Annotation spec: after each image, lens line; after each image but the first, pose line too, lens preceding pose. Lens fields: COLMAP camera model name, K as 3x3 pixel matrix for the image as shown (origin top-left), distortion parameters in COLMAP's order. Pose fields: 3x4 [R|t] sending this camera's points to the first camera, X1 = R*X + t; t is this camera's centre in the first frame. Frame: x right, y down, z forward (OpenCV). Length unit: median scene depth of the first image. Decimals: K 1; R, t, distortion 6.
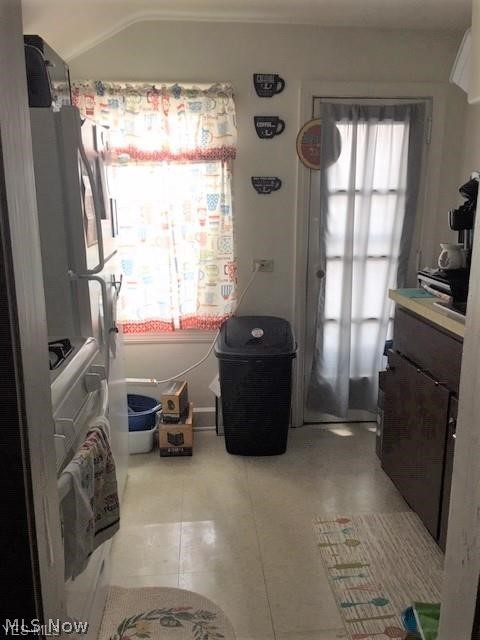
lens RADIAL K [[541.3, 0, 240.0], [0, 541.3, 320.0], [0, 0, 1]] dist [0.117205, -0.191439]
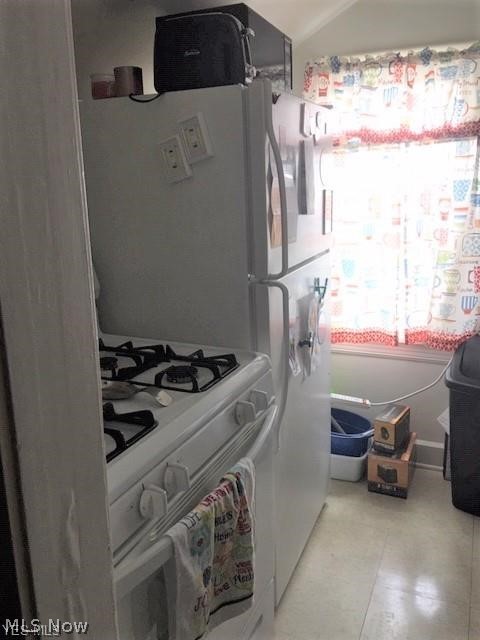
lens RADIAL K [[541.3, 0, 240.0], [0, 541.3, 320.0], [0, 0, 1]] dist [0.117205, -0.191439]
pose [[0.885648, 0.089053, -0.455737, 0.047257], [-0.083464, 0.995983, 0.032421, -0.028788], [0.456794, 0.009324, 0.889524, 0.147030]]
